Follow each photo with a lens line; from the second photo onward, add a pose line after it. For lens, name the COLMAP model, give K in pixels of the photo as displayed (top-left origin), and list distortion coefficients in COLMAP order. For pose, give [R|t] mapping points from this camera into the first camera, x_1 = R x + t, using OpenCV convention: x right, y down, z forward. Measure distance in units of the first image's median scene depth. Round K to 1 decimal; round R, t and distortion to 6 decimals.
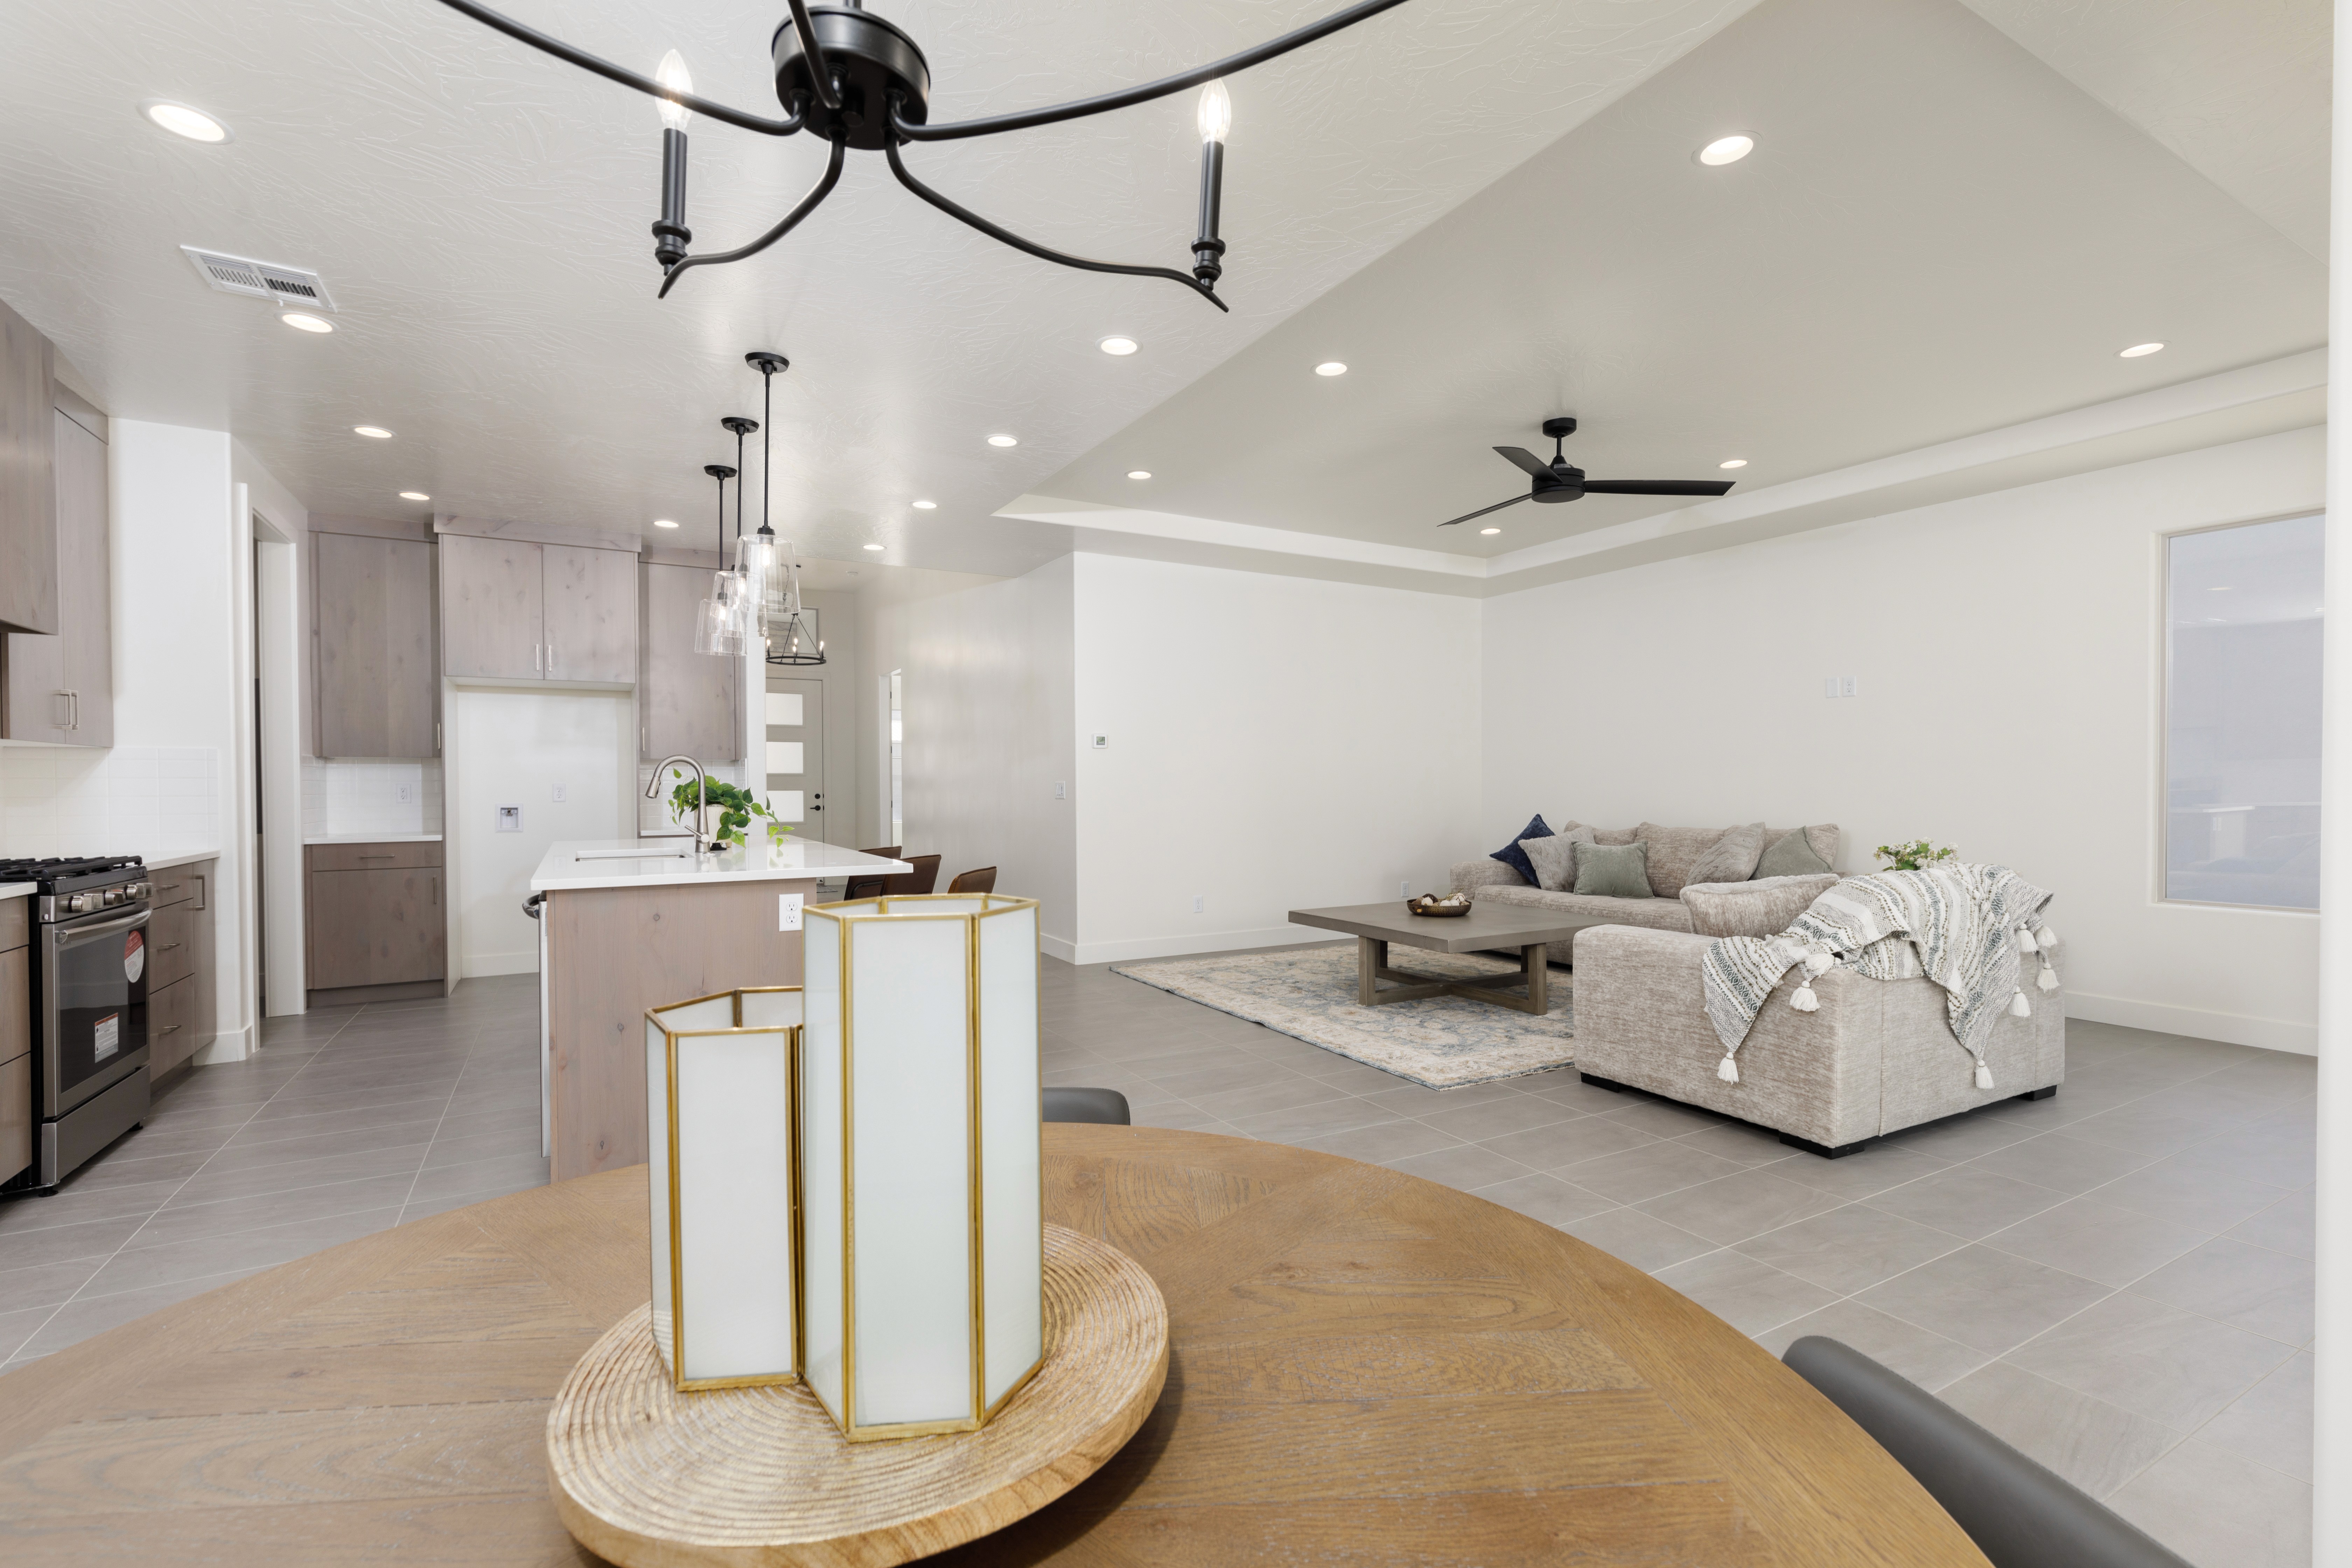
lens RADIAL K [[1050.3, 0, 1185.2], [0, 1050.3, 797.1], [0, 0, 1]] dist [0.007636, -0.001323]
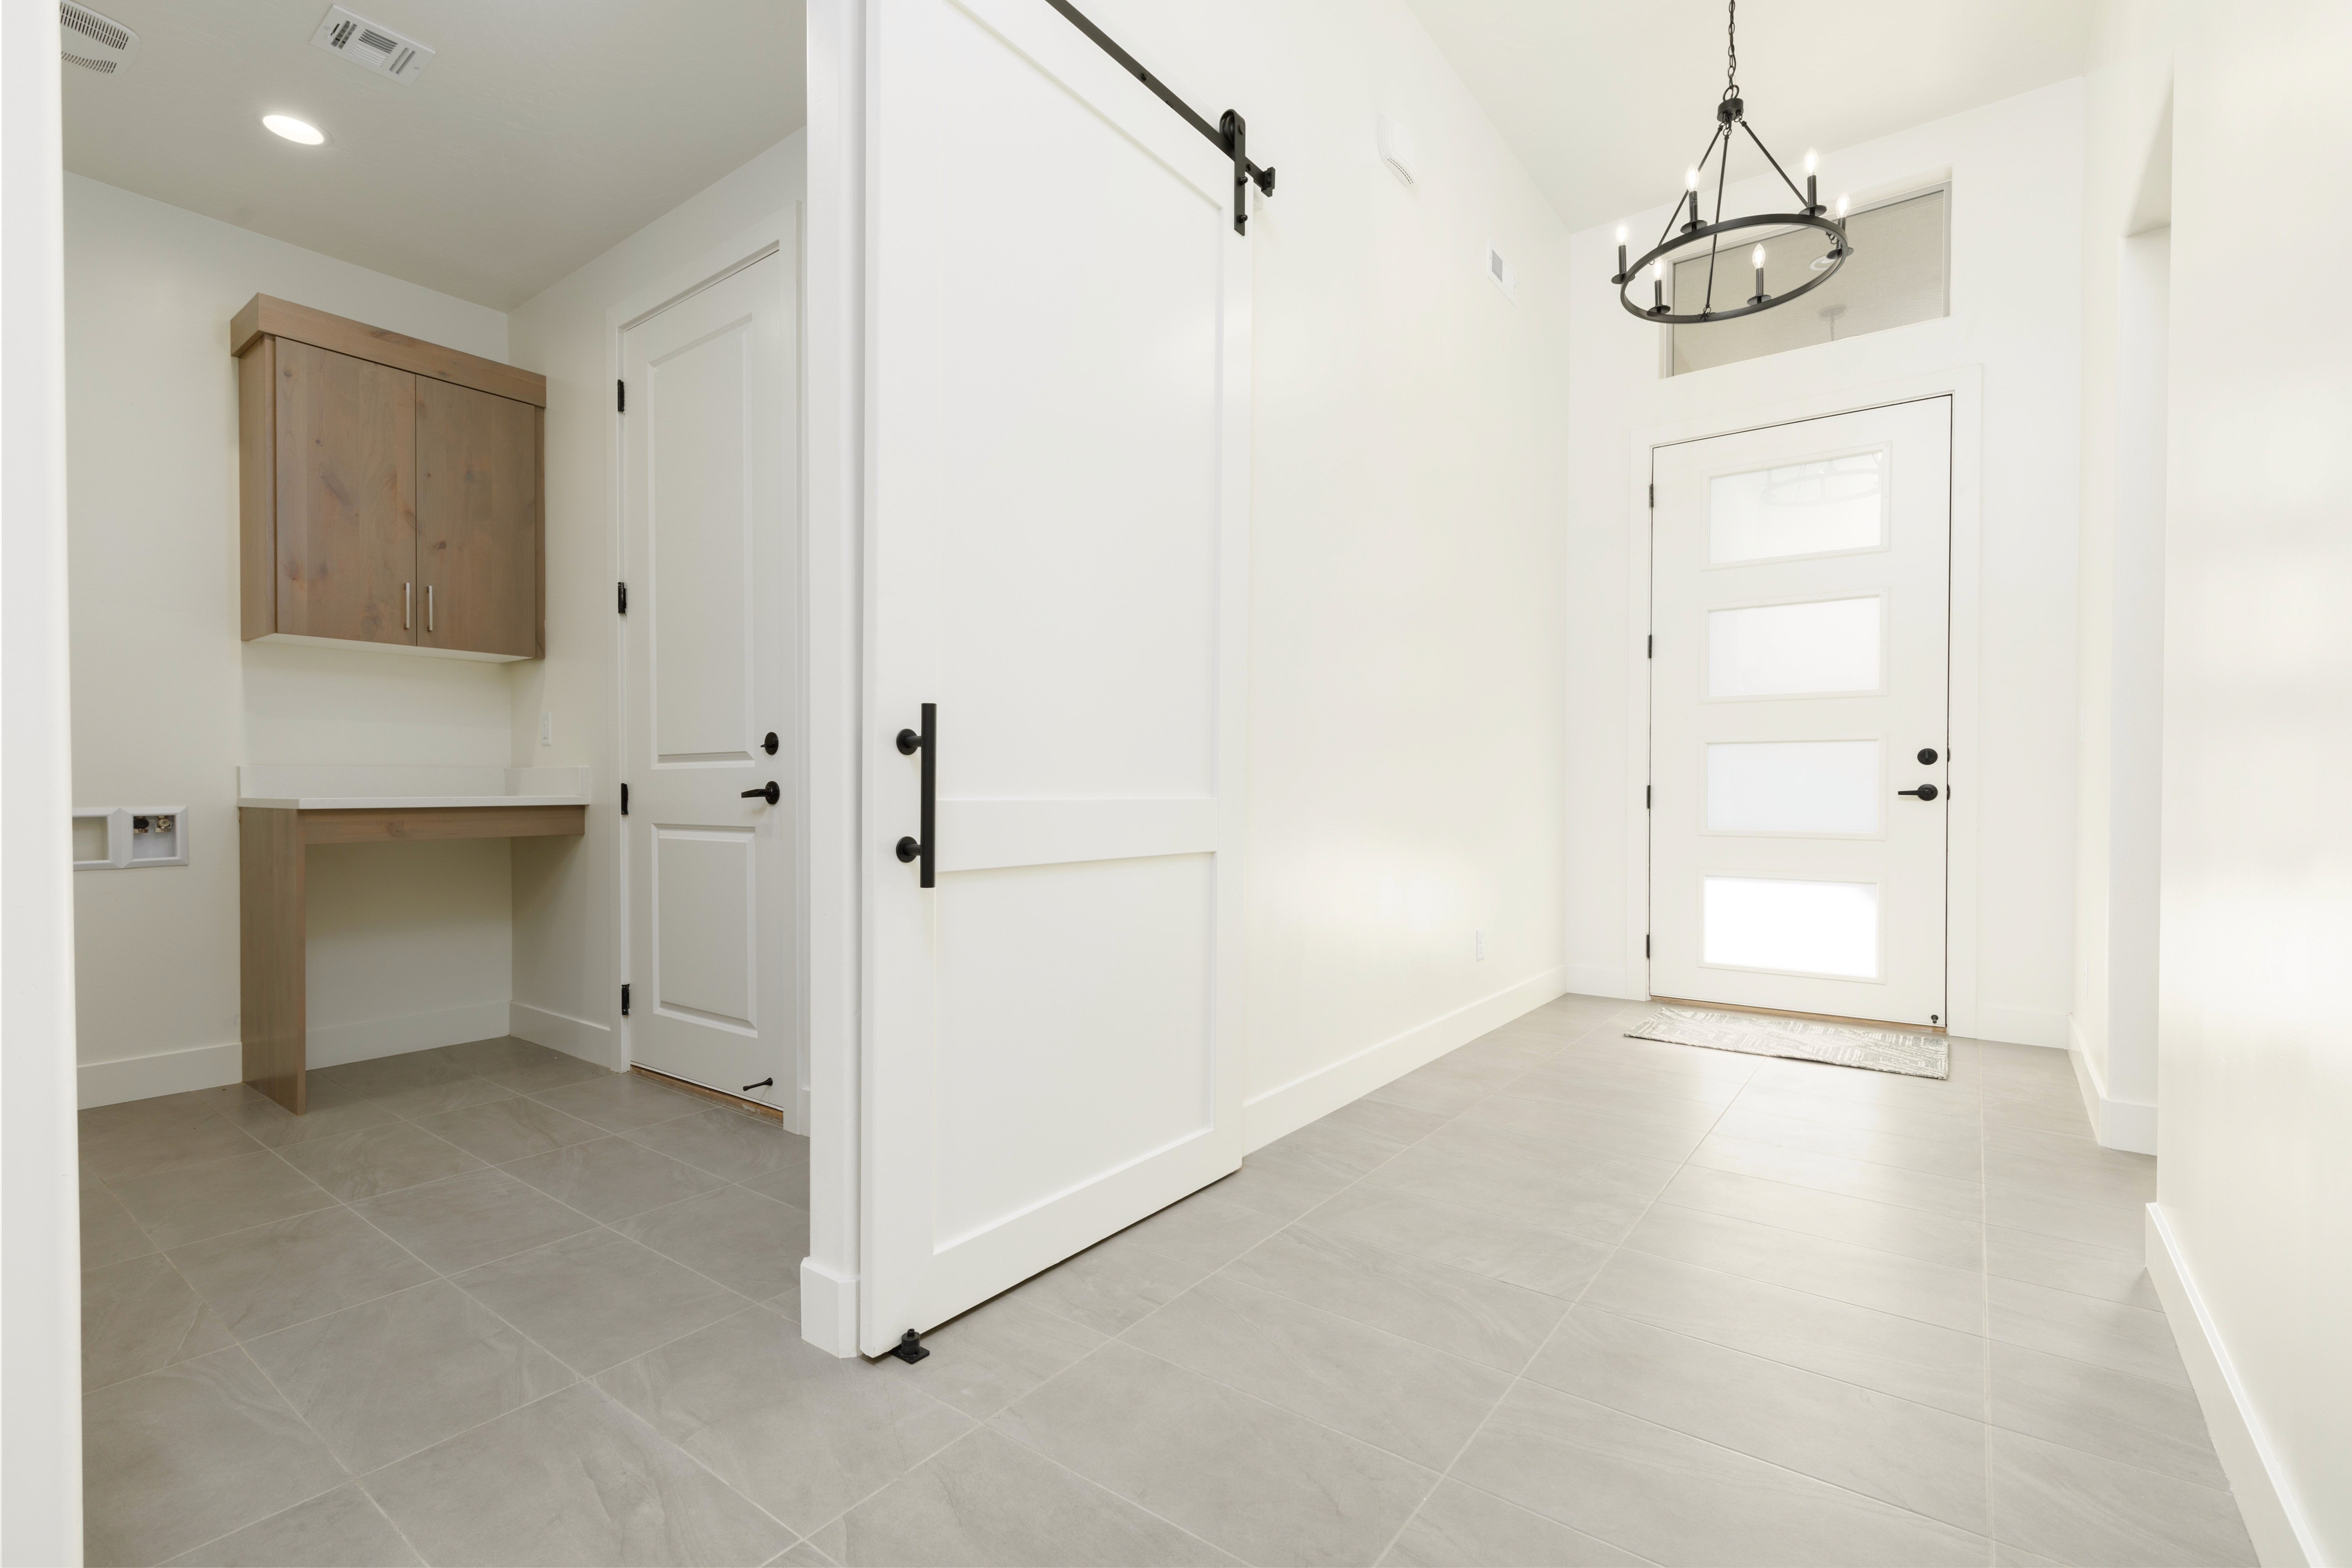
lens RADIAL K [[1050.3, 0, 1176.9], [0, 1050.3, 797.1], [0, 0, 1]] dist [0.007636, -0.001323]
pose [[0.399006, 0.012495, -0.916863, -0.377591], [-0.014094, 0.999873, 0.007492, 0.032453], [0.916840, 0.009933, 0.399131, 1.733717]]
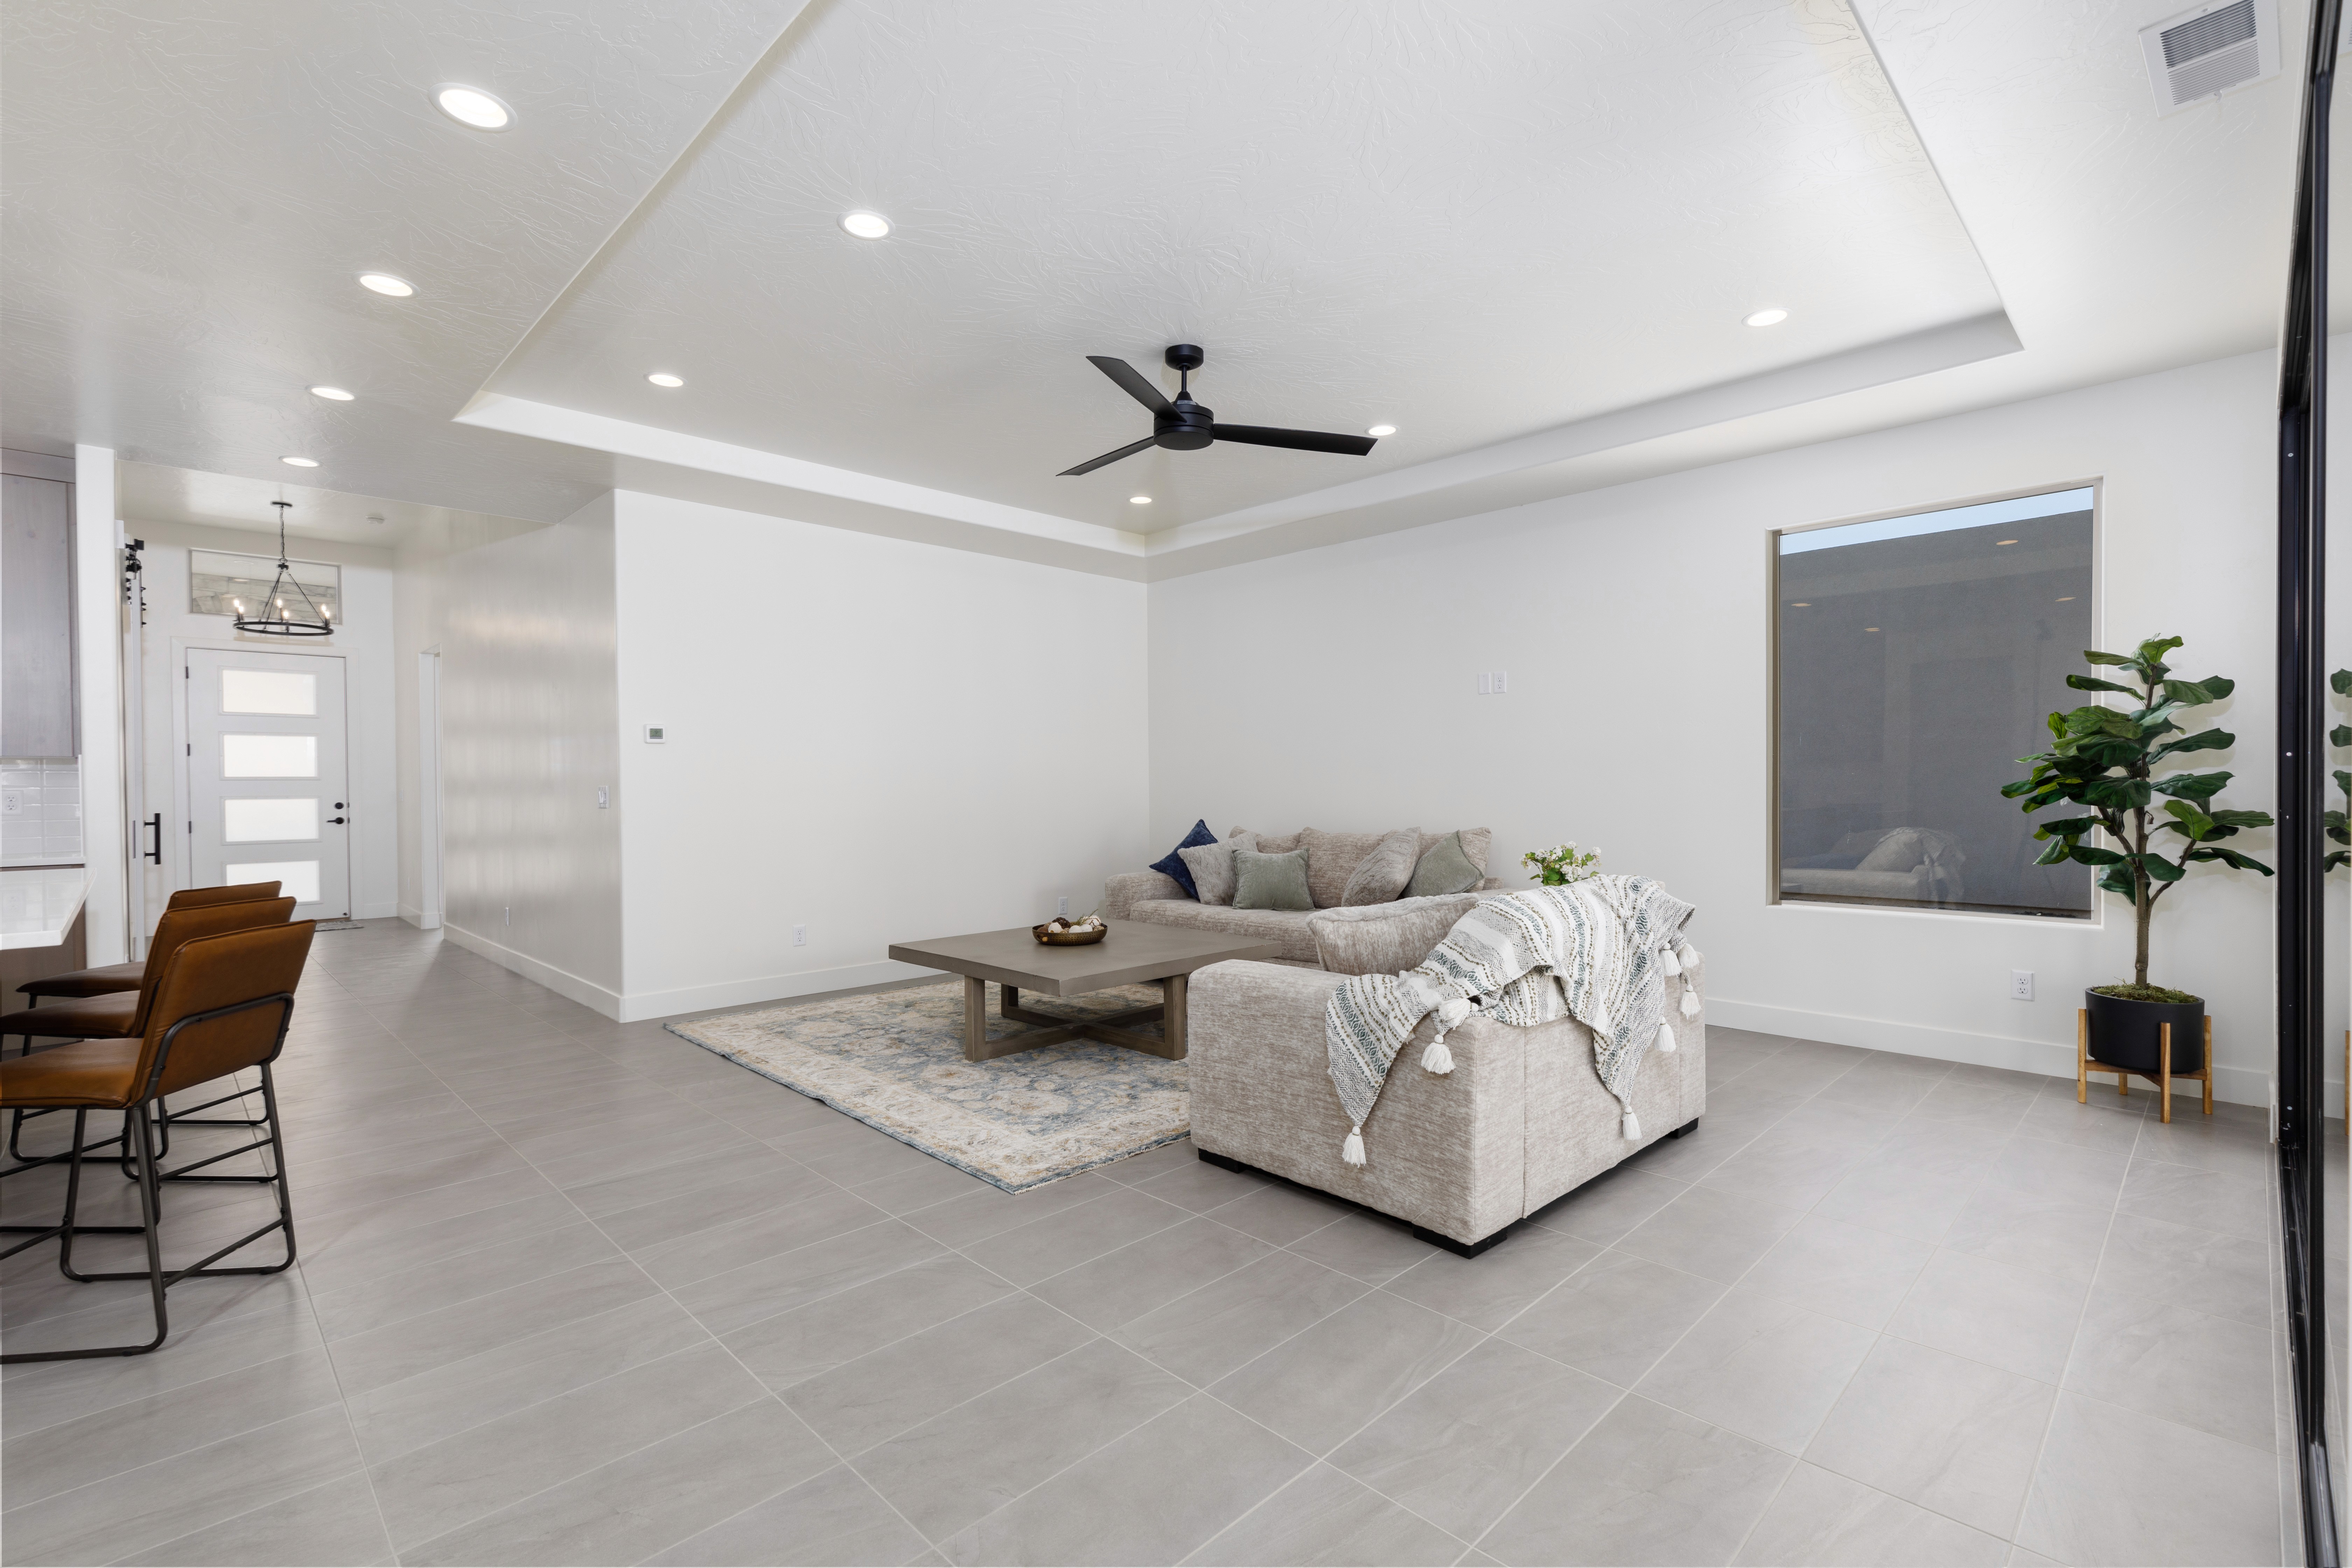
lens RADIAL K [[1050.3, 0, 1193.7], [0, 1050.3, 794.4], [0, 0, 1]] dist [0.007636, -0.001323]
pose [[0.964769, -0.006952, 0.263006, 0.148123], [0.008371, 0.999956, -0.004275, -0.002441], [-0.262964, 0.006326, 0.964785, 0.206842]]
